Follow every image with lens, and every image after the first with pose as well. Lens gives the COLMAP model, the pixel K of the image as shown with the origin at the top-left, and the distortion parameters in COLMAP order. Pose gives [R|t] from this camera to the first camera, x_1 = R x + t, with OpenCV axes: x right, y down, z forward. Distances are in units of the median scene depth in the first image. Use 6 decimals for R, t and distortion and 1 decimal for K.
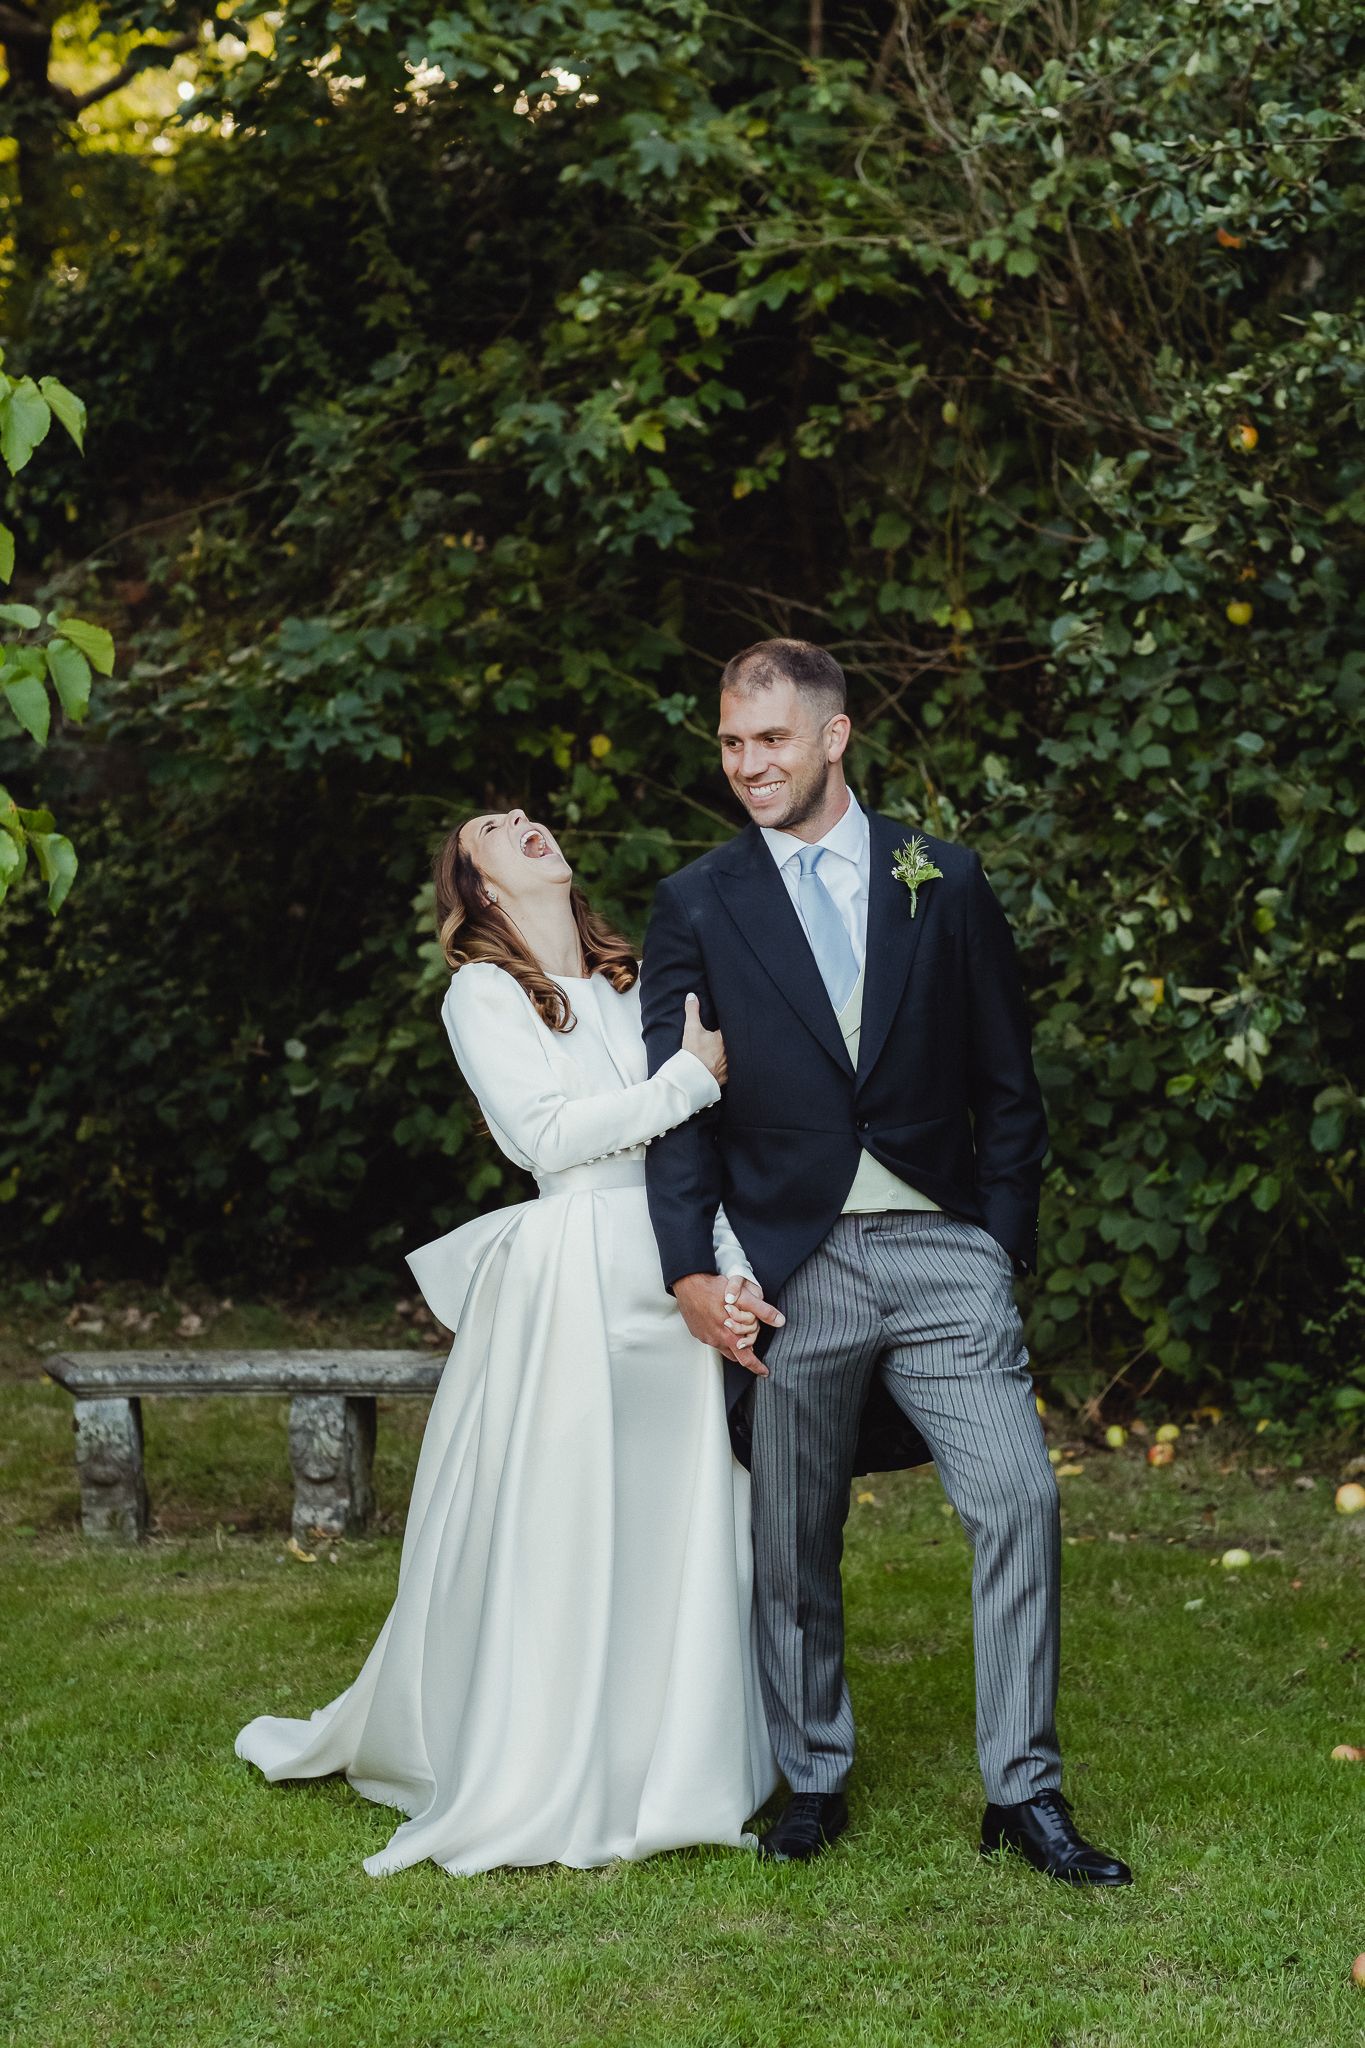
lens RADIAL K [[4695.7, 0, 682.5], [0, 4695.7, 1024.0], [0, 0, 1]] dist [0.010972, 0.003134]
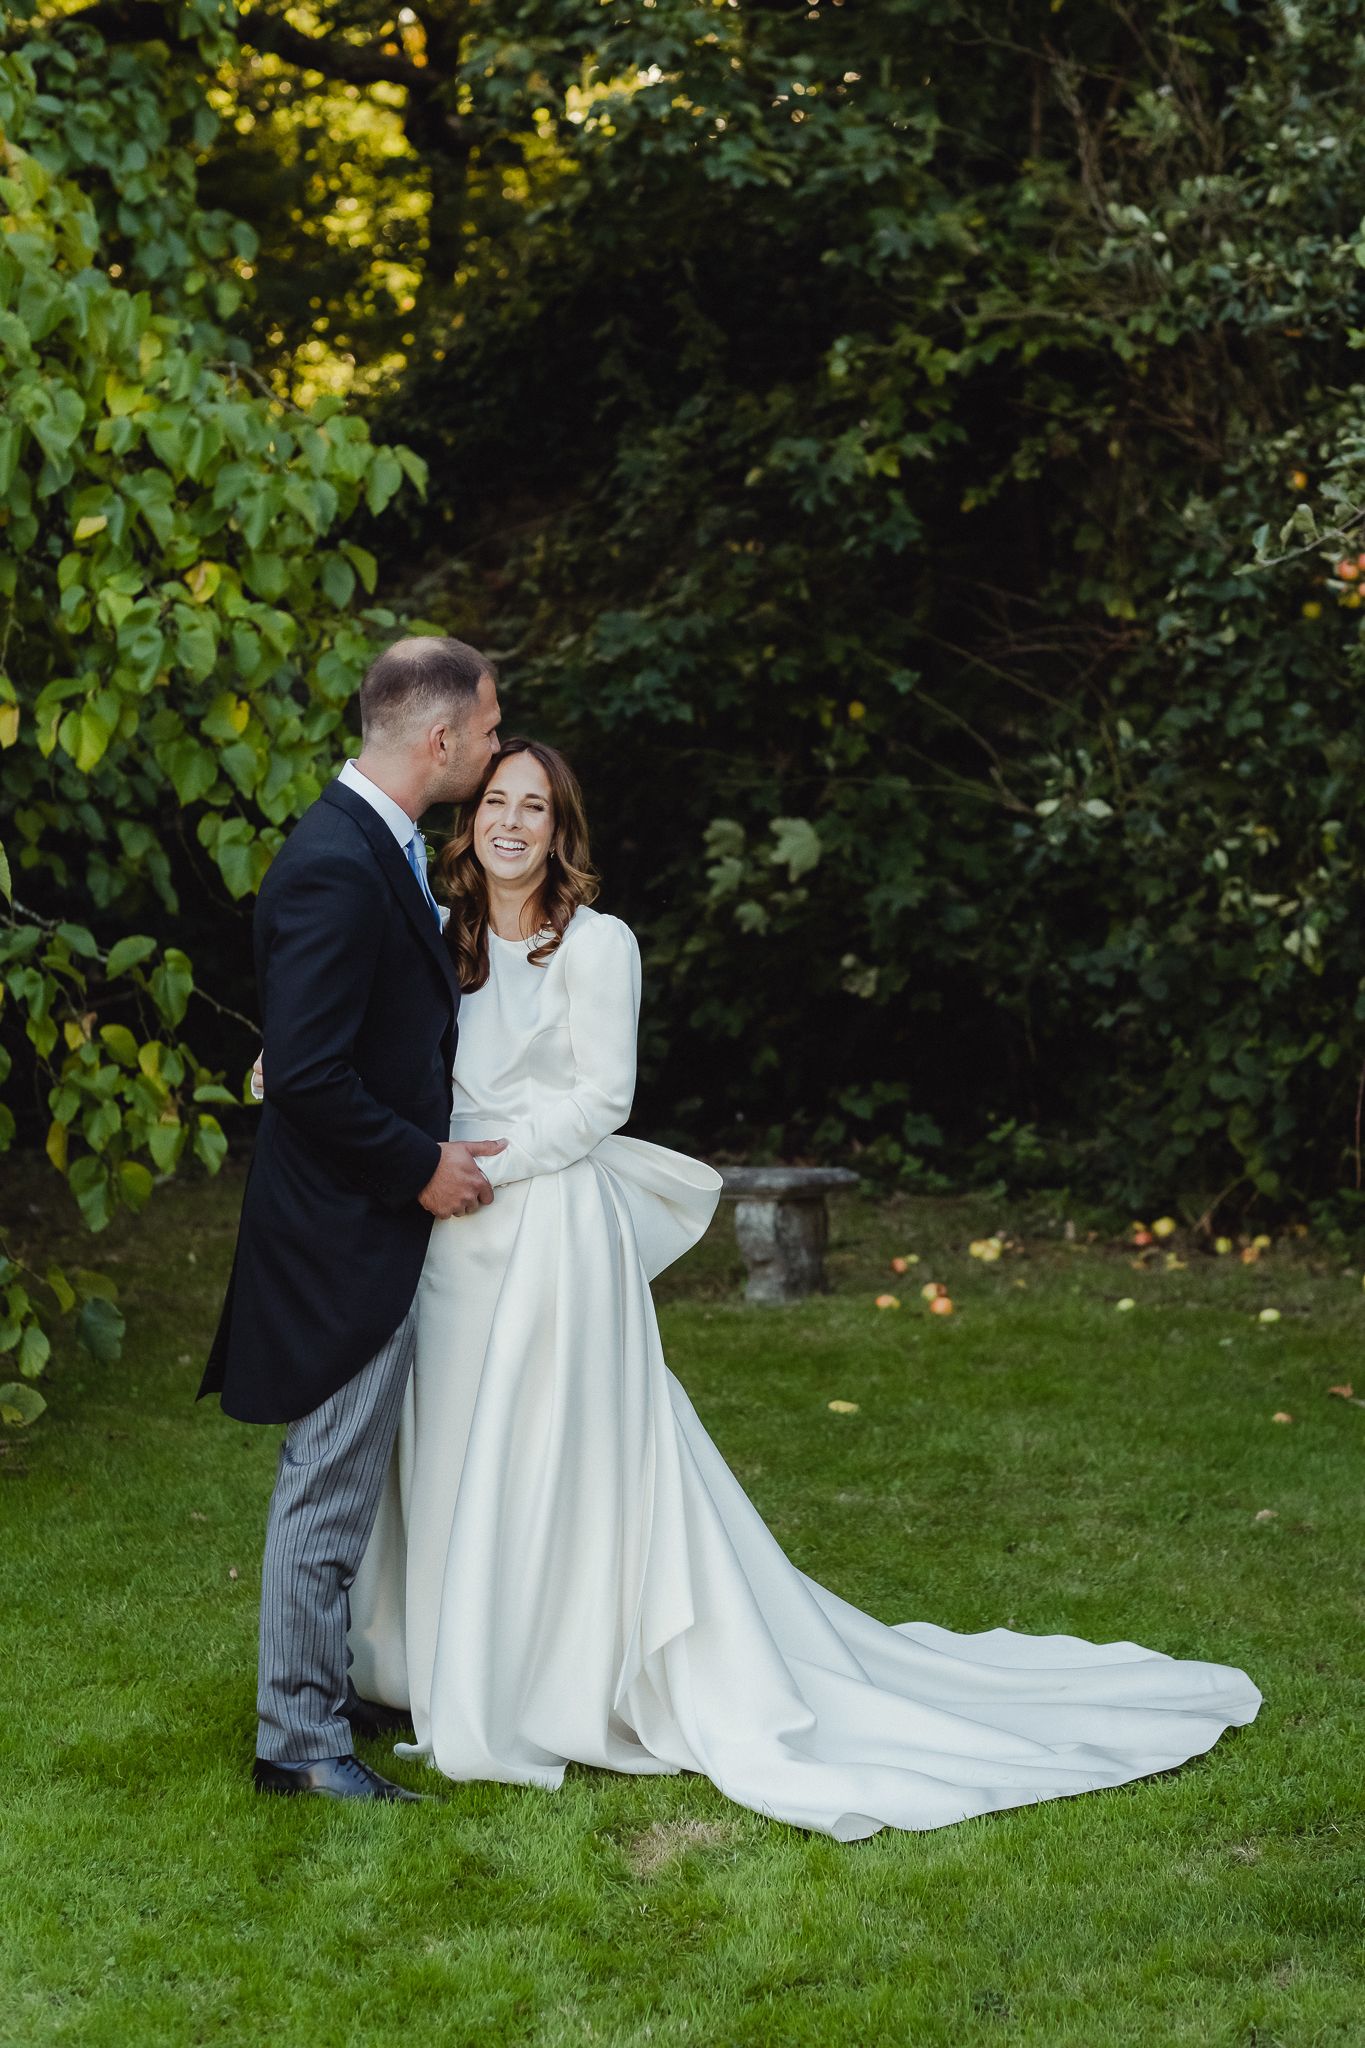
lens RADIAL K [[4974.9, 0, 682.5], [0, 4974.9, 1024.0], [0, 0, 1]] dist [-0.097015, -0.932013]
pose [[0.995487, 0.005075, -0.094759, 0.066455], [-0.004489, 0.999969, 0.006394, 0.016995], [0.094788, -0.005940, 0.995480, -0.341016]]
